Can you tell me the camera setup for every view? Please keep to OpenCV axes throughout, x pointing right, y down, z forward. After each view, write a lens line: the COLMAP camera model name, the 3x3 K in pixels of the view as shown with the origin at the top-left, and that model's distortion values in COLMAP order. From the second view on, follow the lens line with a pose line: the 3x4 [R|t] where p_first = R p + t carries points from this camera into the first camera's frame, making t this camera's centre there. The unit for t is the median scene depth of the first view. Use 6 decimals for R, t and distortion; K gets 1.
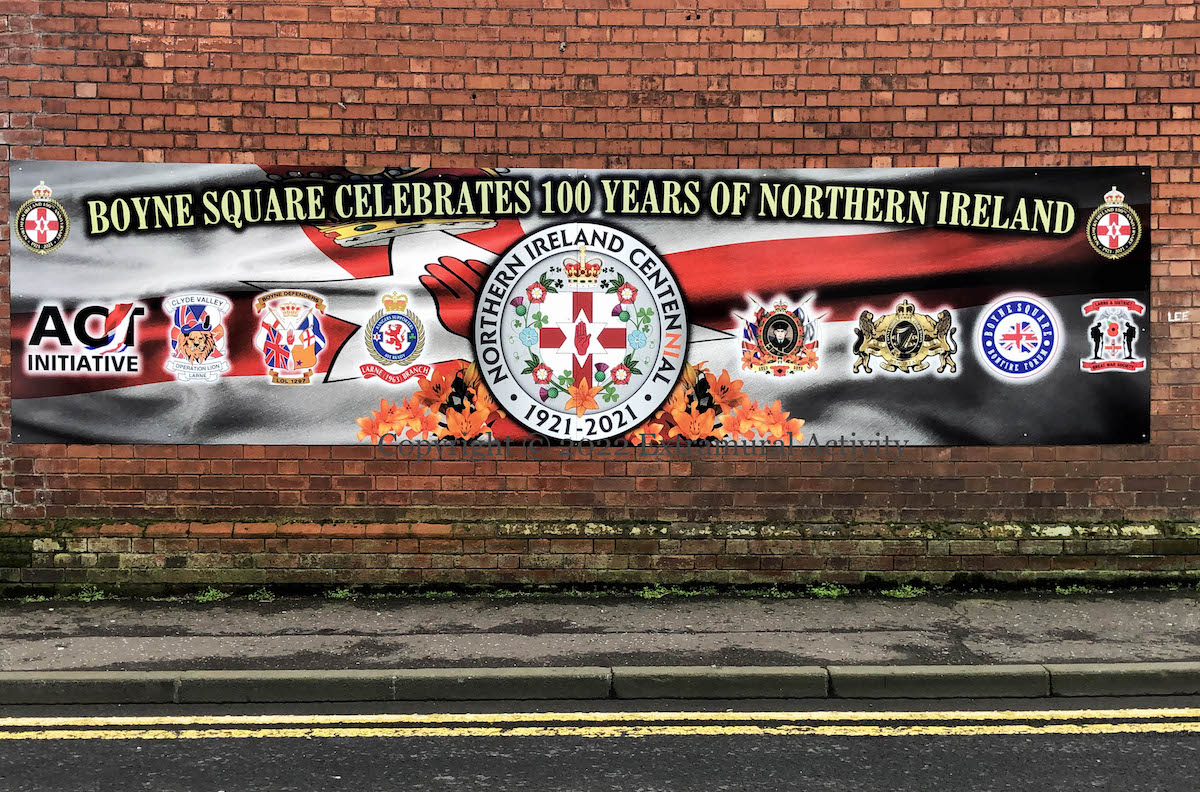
lens RADIAL K [[1389.1, 0, 594.8], [0, 1389.1, 391.9], [0, 0, 1]] dist [-0.001533, 0.000000]
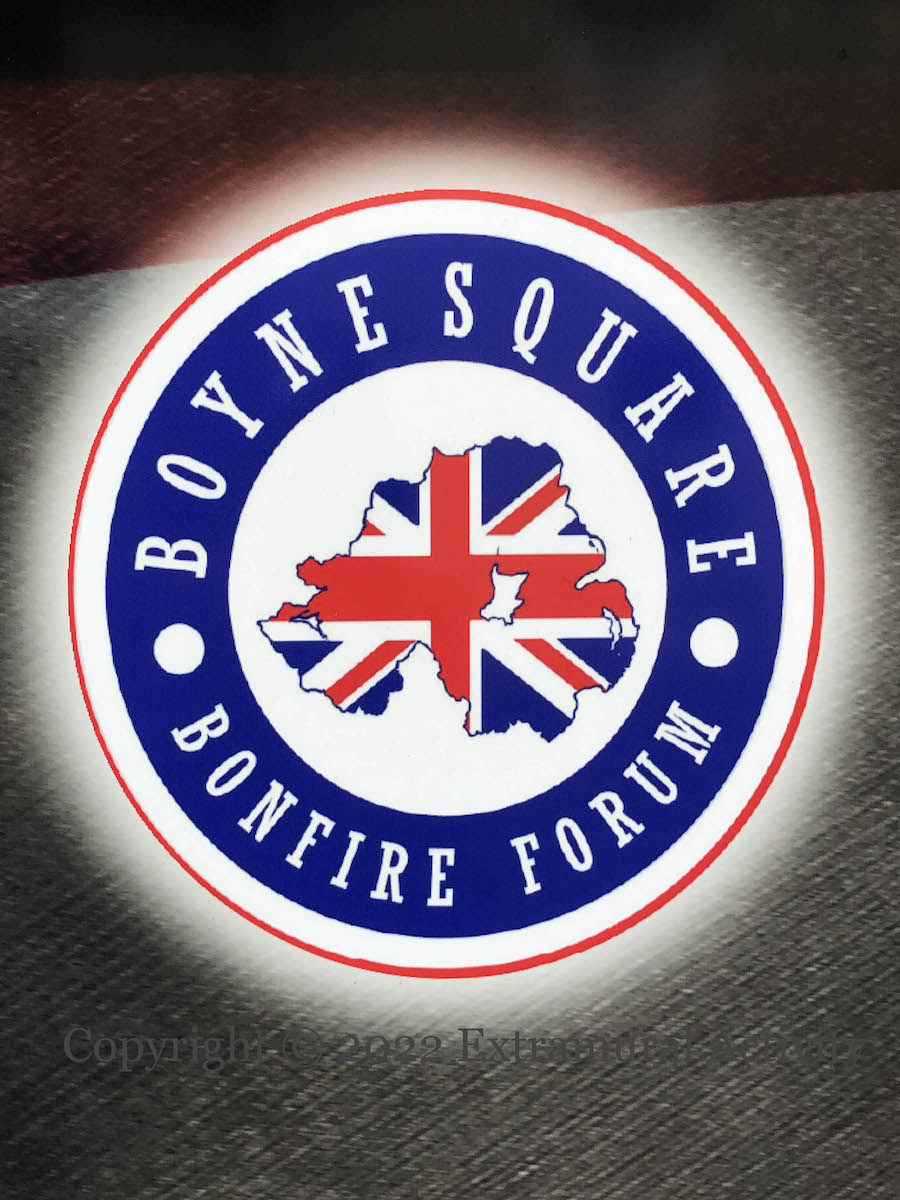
lens RADIAL K [[1398.6, 0, 450.1], [0, 1398.6, 600.0], [0, 0, 1]] dist [-0.002629, 0.000000]
pose [[0.984636, -0.005553, 0.174532, 0.269402], [0.007728, 0.999901, -0.011783, -0.035105], [-0.174449, 0.012951, 0.984581, 0.843335]]
